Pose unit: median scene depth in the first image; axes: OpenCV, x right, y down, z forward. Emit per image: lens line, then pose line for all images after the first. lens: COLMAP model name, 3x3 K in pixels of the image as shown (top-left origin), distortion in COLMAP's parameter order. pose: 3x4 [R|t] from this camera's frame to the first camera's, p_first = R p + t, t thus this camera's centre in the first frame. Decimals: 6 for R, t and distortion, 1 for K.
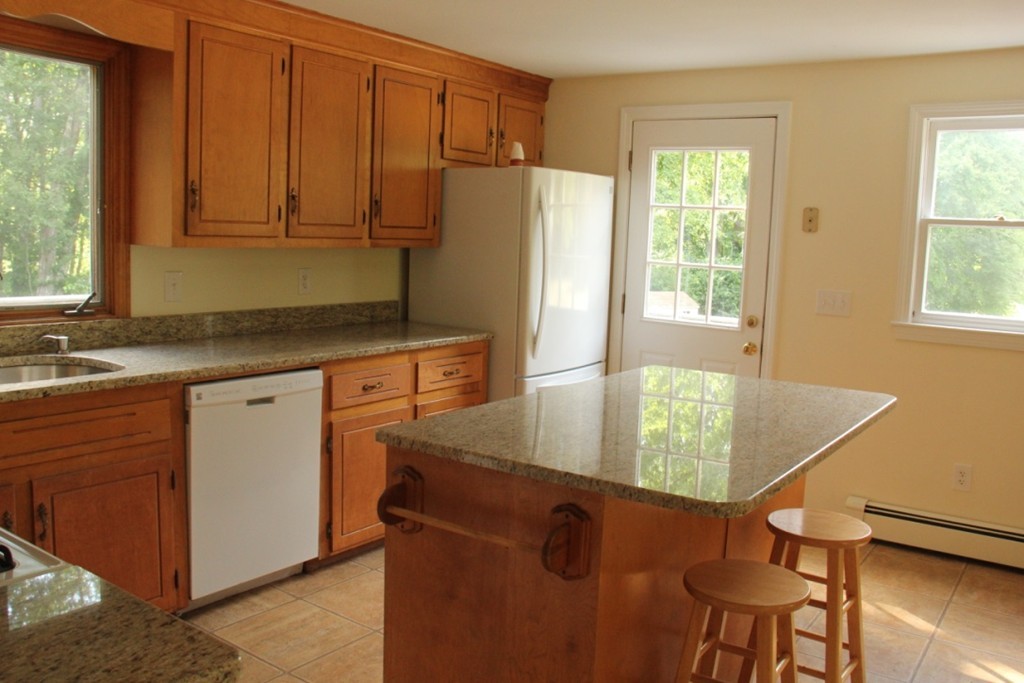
lens RADIAL K [[884.1, 0, 515.4], [0, 884.1, 324.2], [0, 0, 1]] dist [-0.164408, 0.167795]
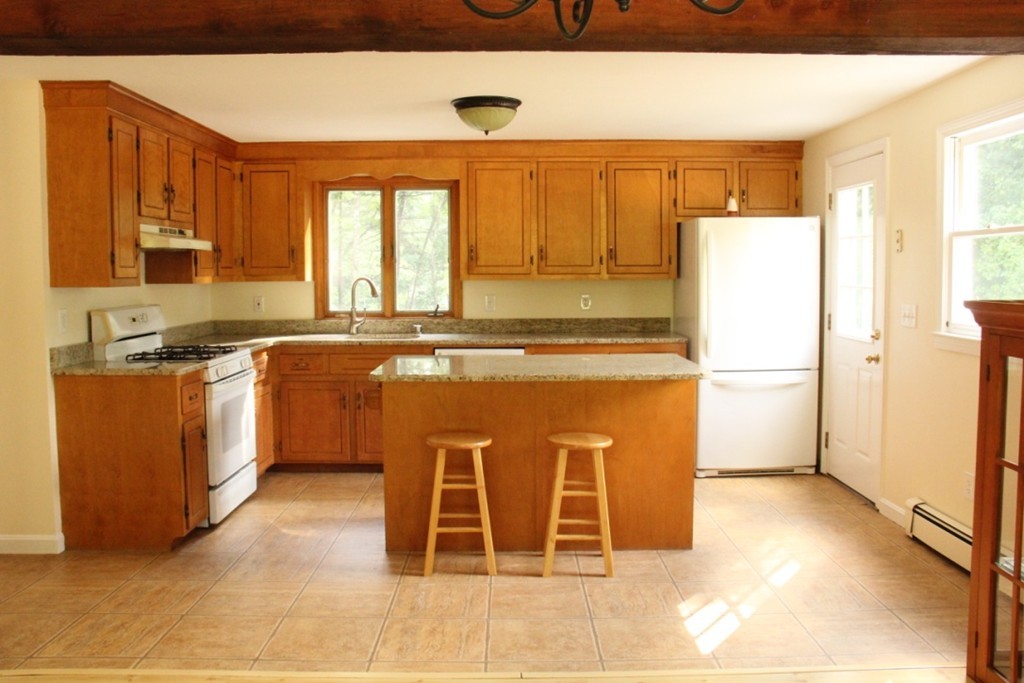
lens RADIAL K [[884.1, 0, 515.4], [0, 884.1, 324.2], [0, 0, 1]] dist [-0.164408, 0.167795]
pose [[0.581936, 0.005524, -0.813216, 1.072223], [-0.058554, 0.997666, -0.035125, 0.058455], [0.811124, 0.068058, 0.580901, -0.024464]]
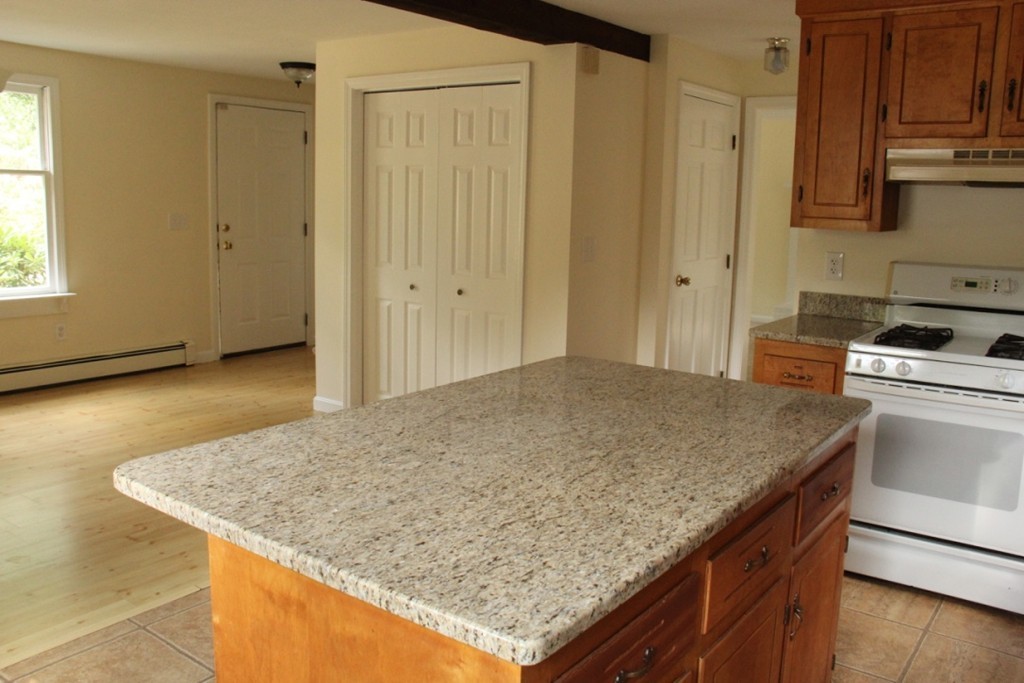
lens RADIAL K [[884.1, 0, 515.4], [0, 884.1, 324.2], [0, 0, 1]] dist [-0.164408, 0.167795]
pose [[-0.997475, -0.065815, 0.026680, 0.135050], [-0.057123, 0.966763, 0.249211, -0.118371], [-0.042195, 0.247058, -0.968082, 1.173940]]
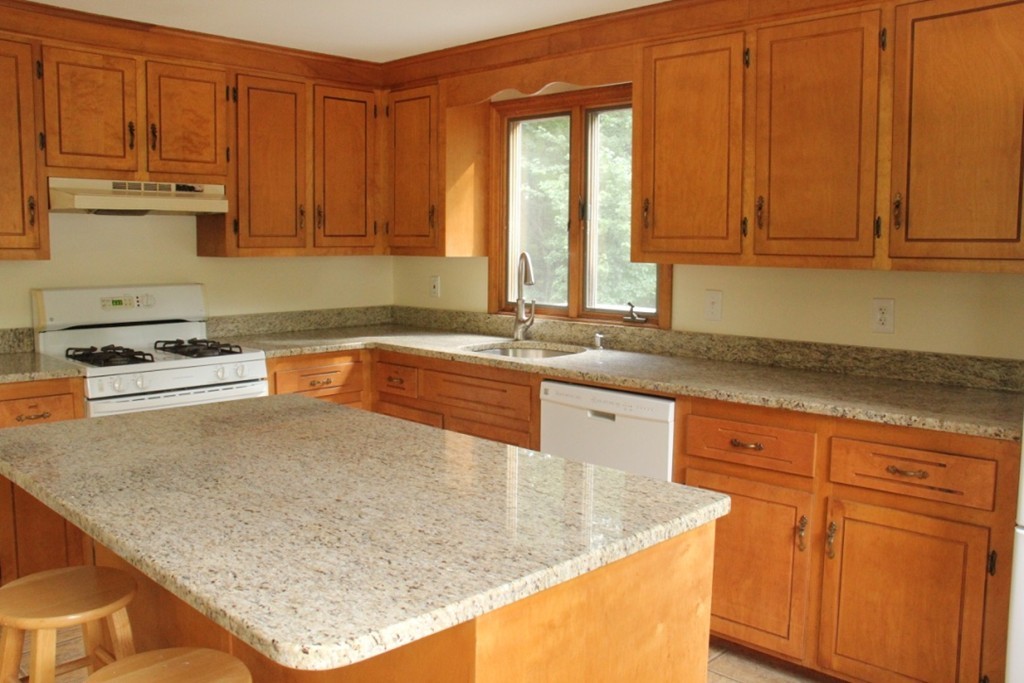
lens RADIAL K [[884.1, 0, 515.4], [0, 884.1, 324.2], [0, 0, 1]] dist [-0.164408, 0.167795]
pose [[-0.156670, 0.050674, -0.986350, 0.600628], [-0.118382, 0.990519, 0.069692, -0.061506], [0.980531, 0.127684, -0.149186, 0.878069]]
